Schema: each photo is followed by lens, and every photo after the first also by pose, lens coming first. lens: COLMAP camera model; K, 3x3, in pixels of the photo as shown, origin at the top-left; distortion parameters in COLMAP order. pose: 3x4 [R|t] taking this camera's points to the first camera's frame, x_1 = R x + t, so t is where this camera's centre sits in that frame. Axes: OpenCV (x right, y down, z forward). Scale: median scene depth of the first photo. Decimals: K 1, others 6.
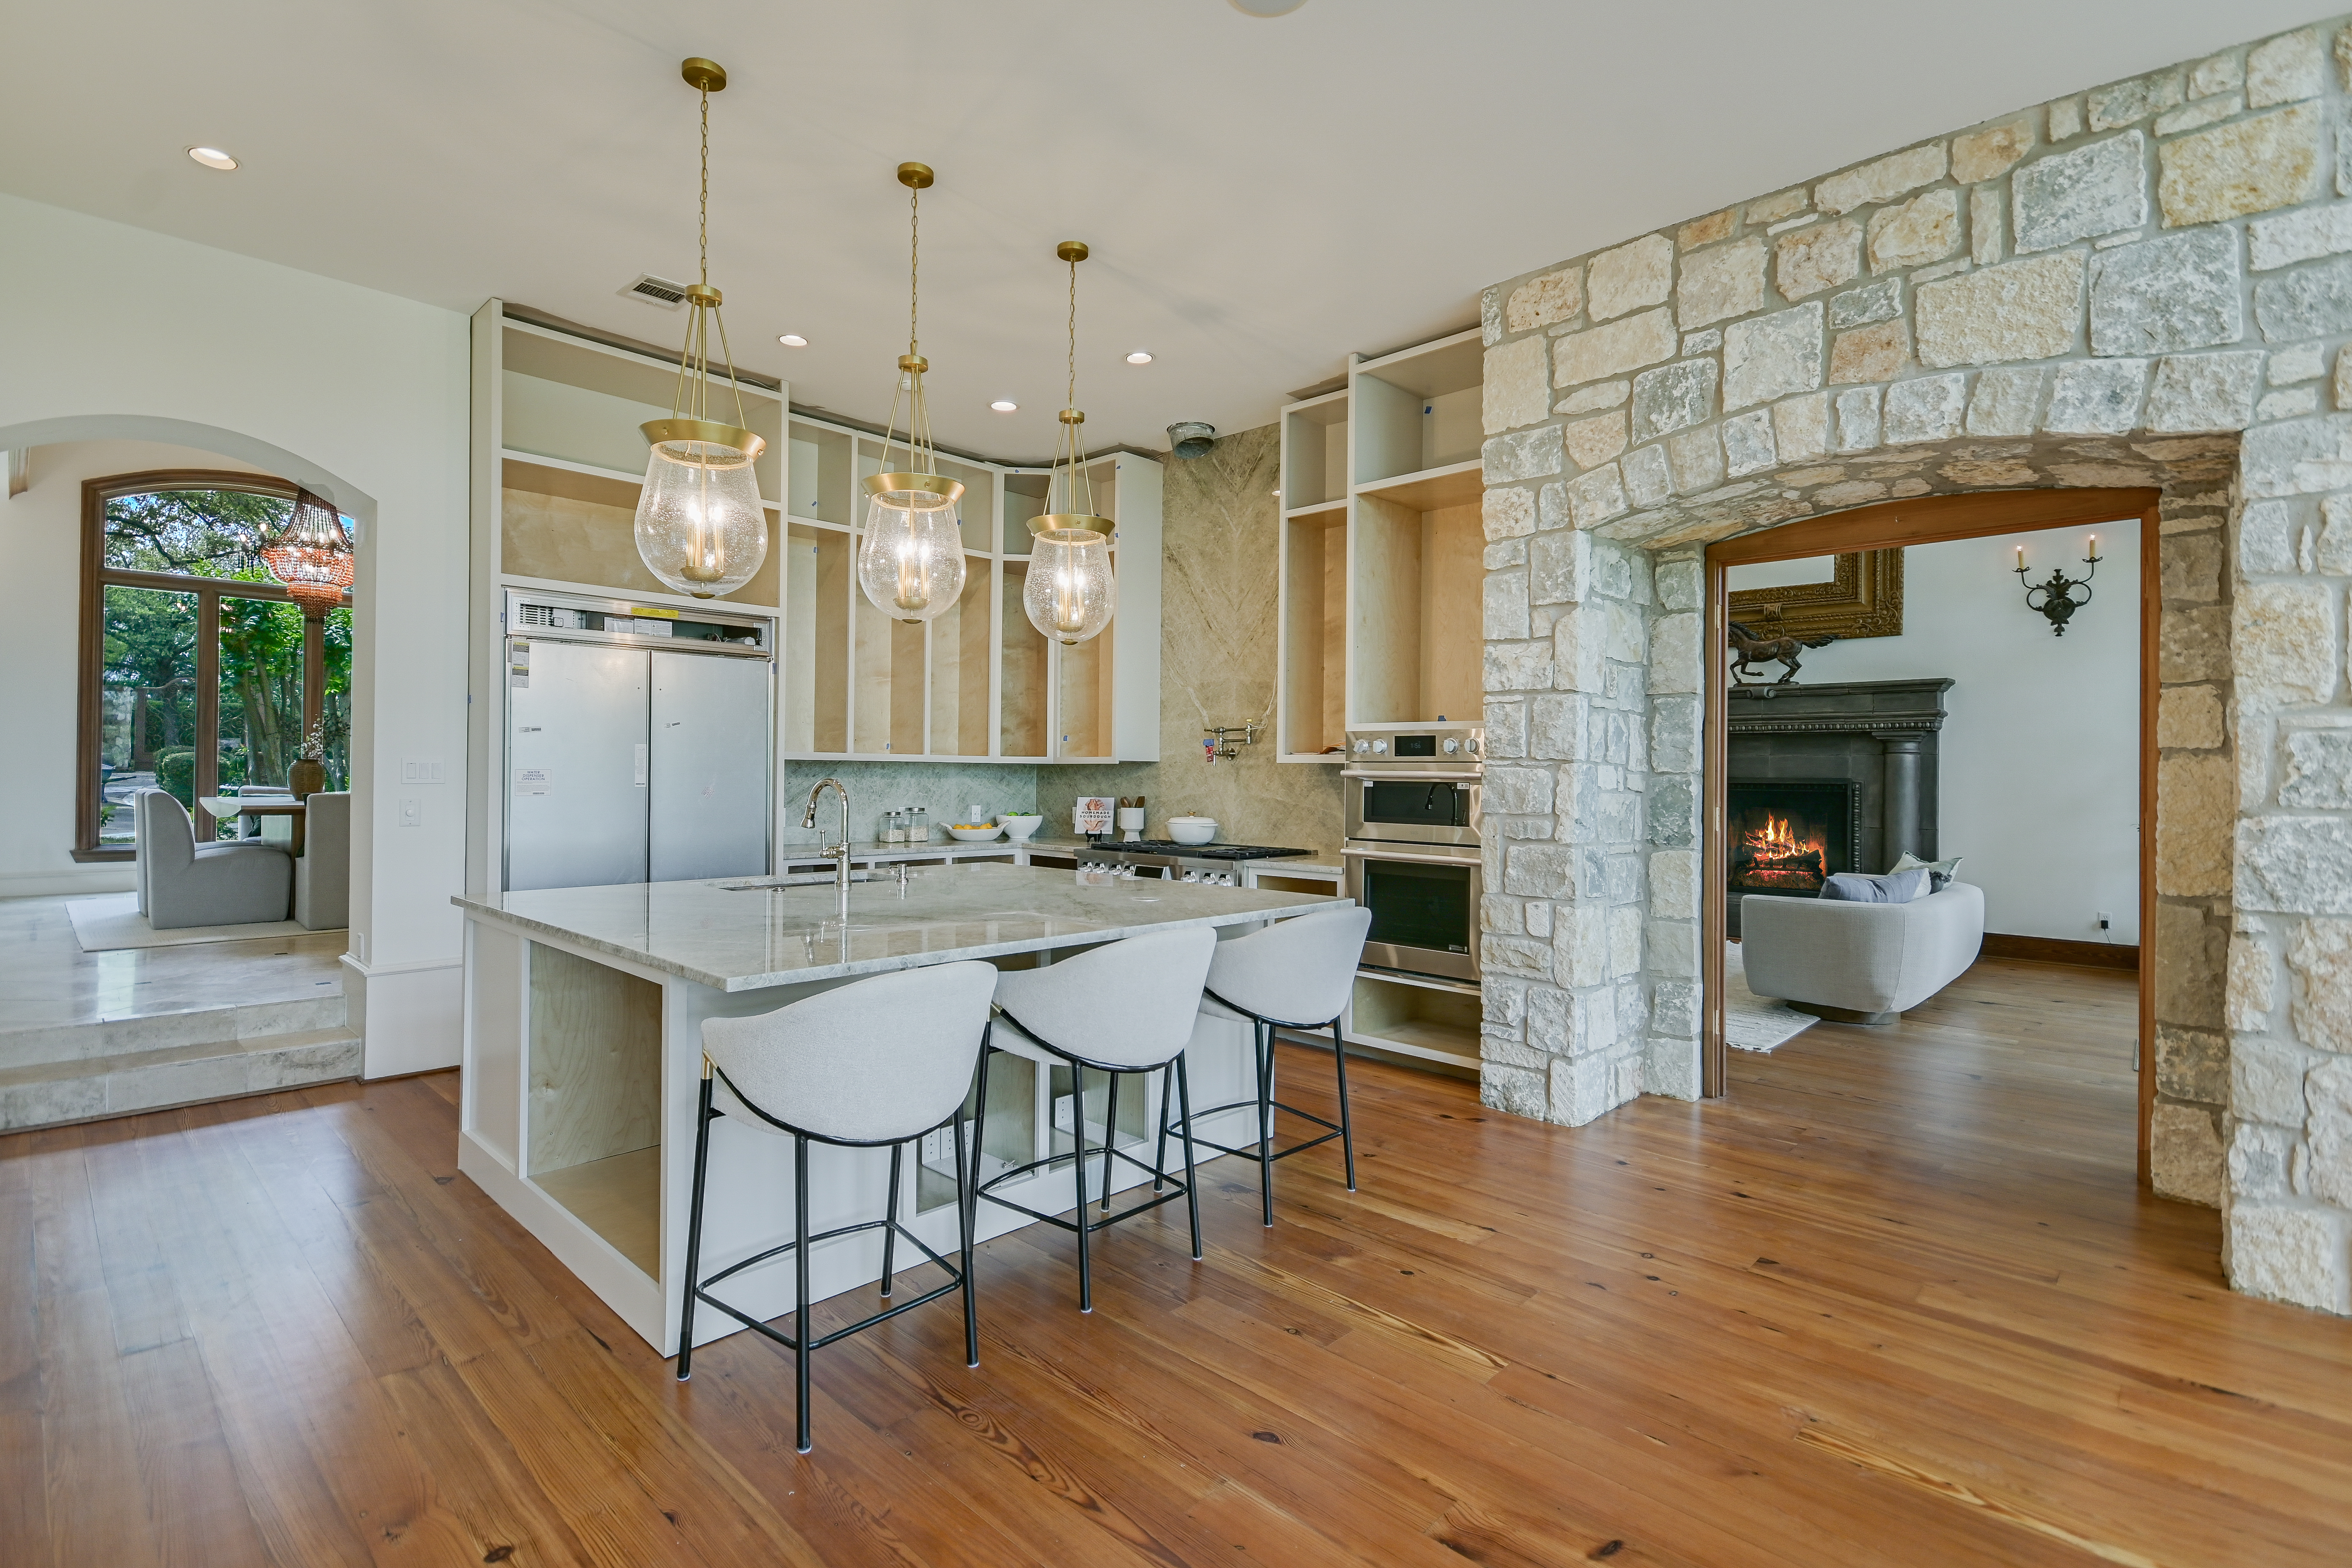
lens RADIAL K [[1124.1, 0, 1176.0], [0, 1124.1, 784.0], [0, 0, 1]] dist [-0.001989, -0.000335]
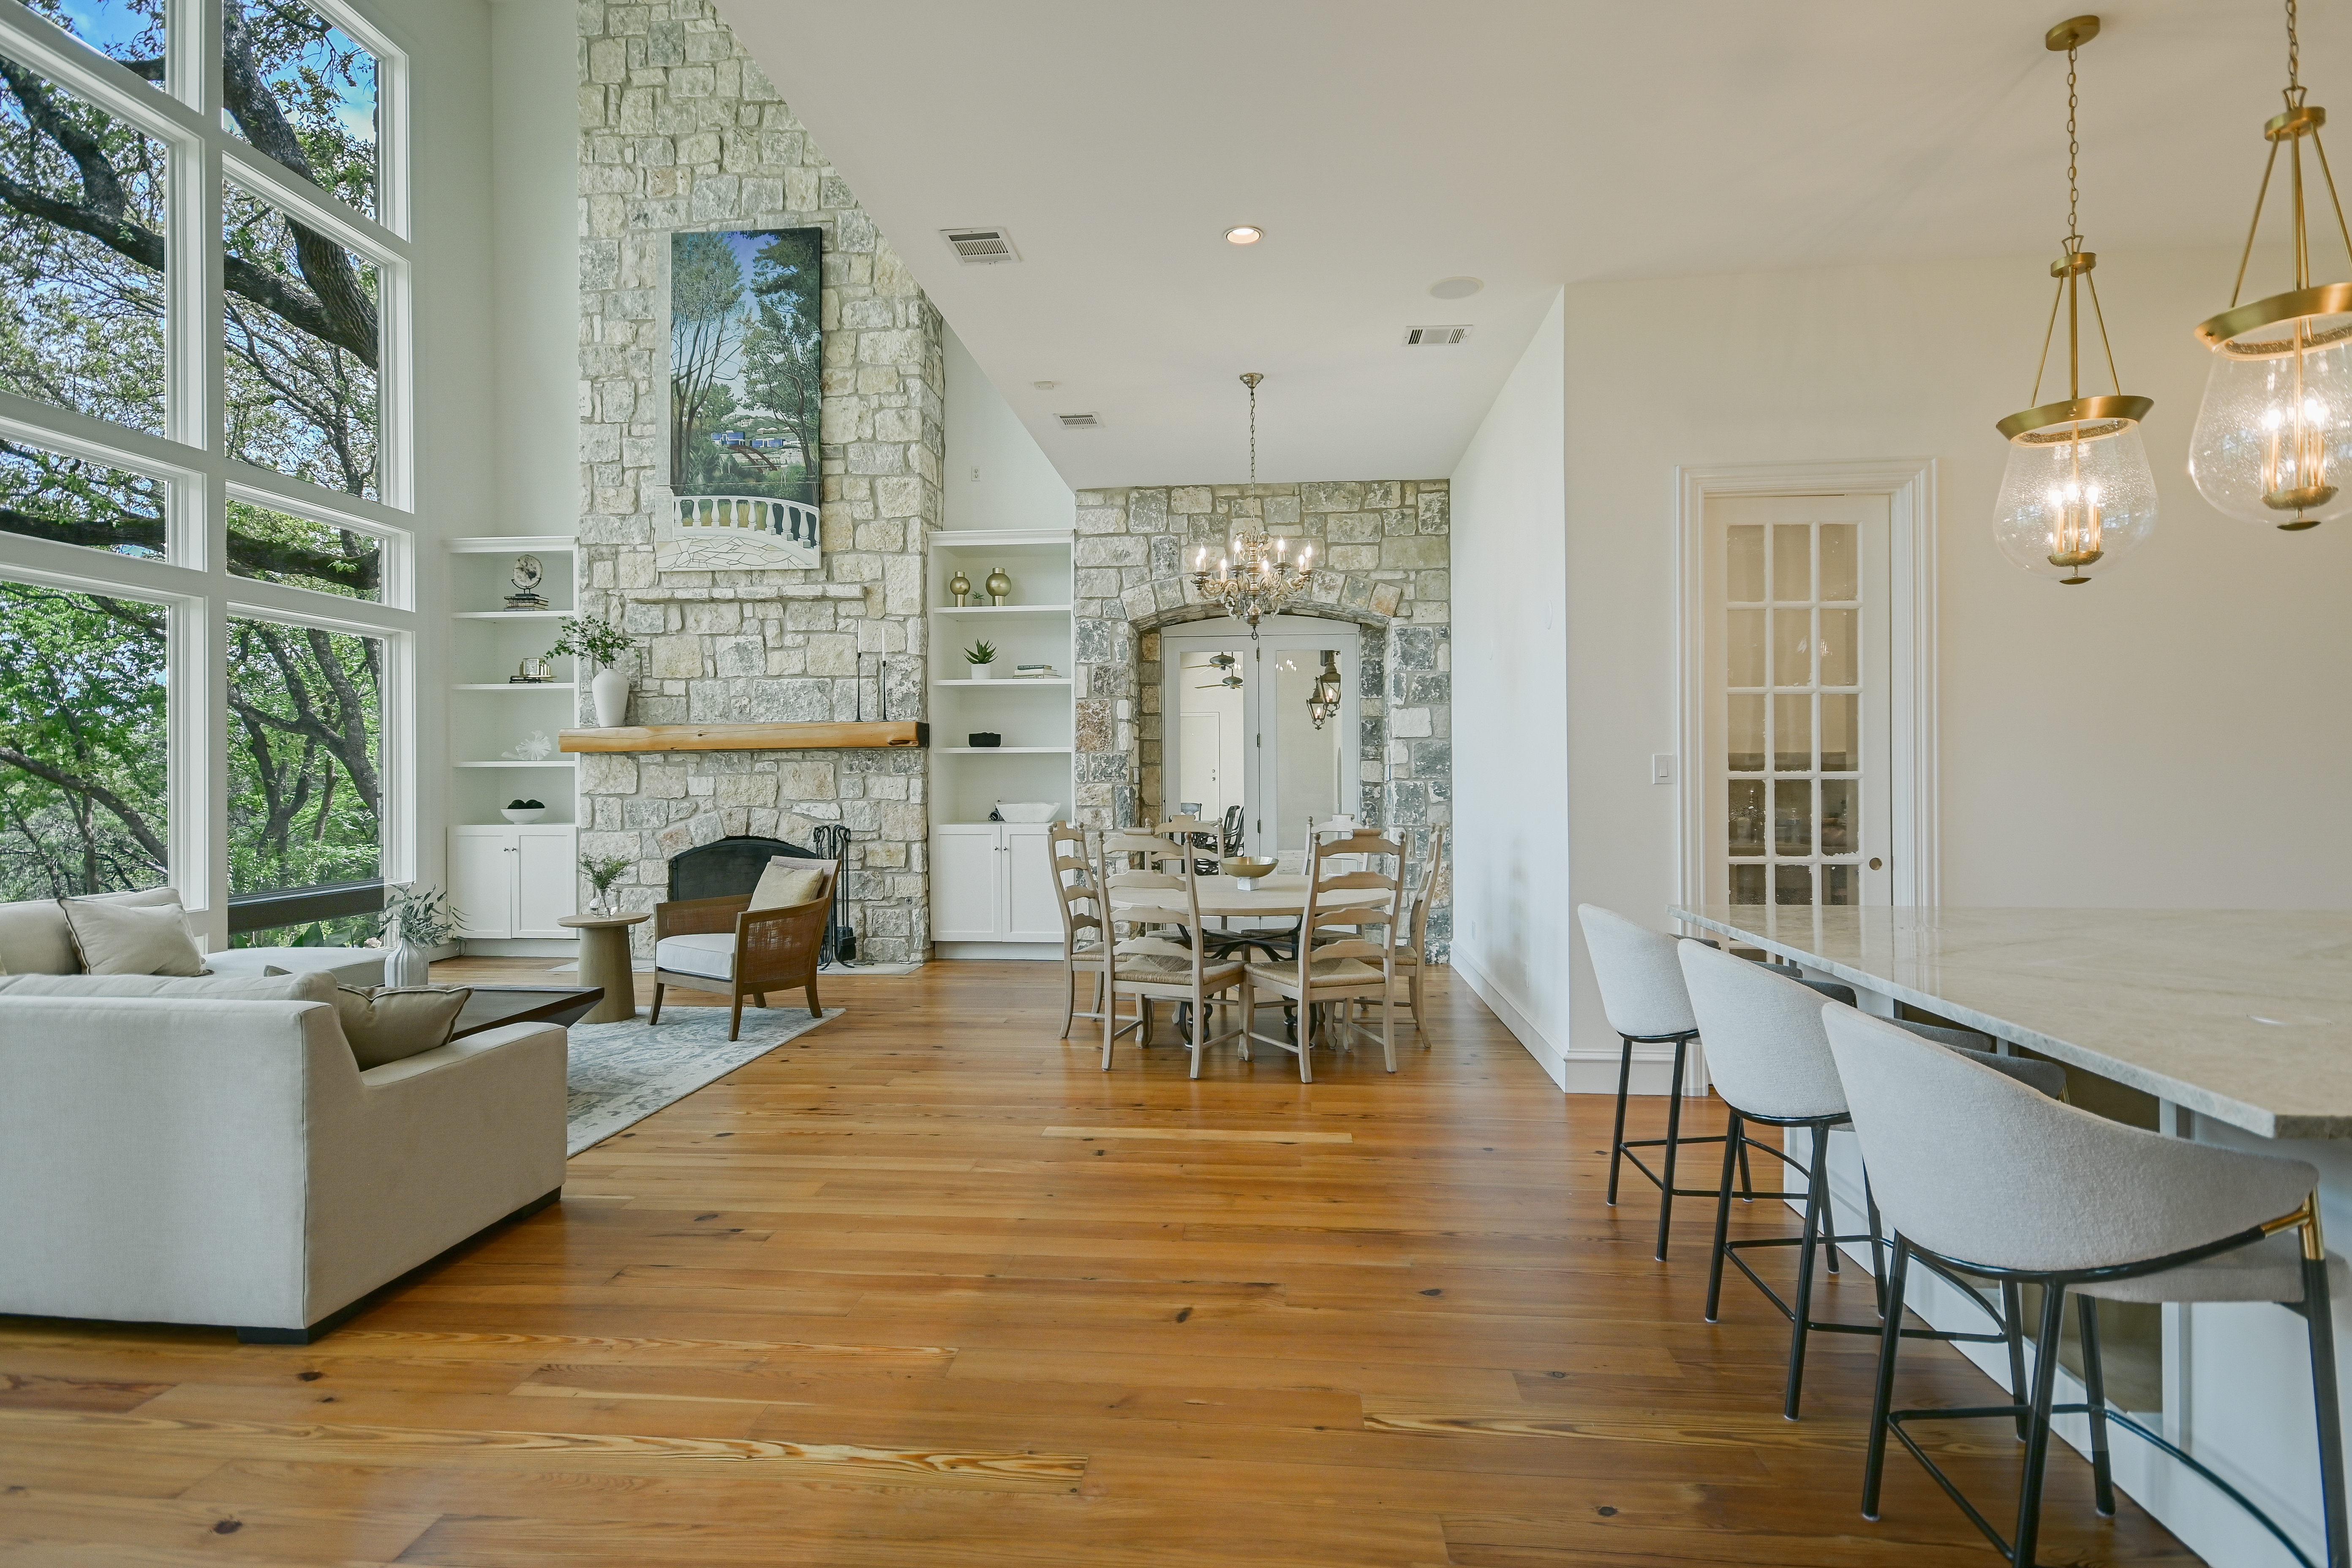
lens RADIAL K [[1191.1, 0, 1176.0], [0, 1191.1, 784.0], [0, 0, 1]] dist [-0.000156, -0.000120]
pose [[-0.789772, -0.009028, -0.613334, 1.070090], [-0.013410, 0.999907, 0.002549, 0.001866], [0.613254, 0.010238, -0.789819, 1.762302]]
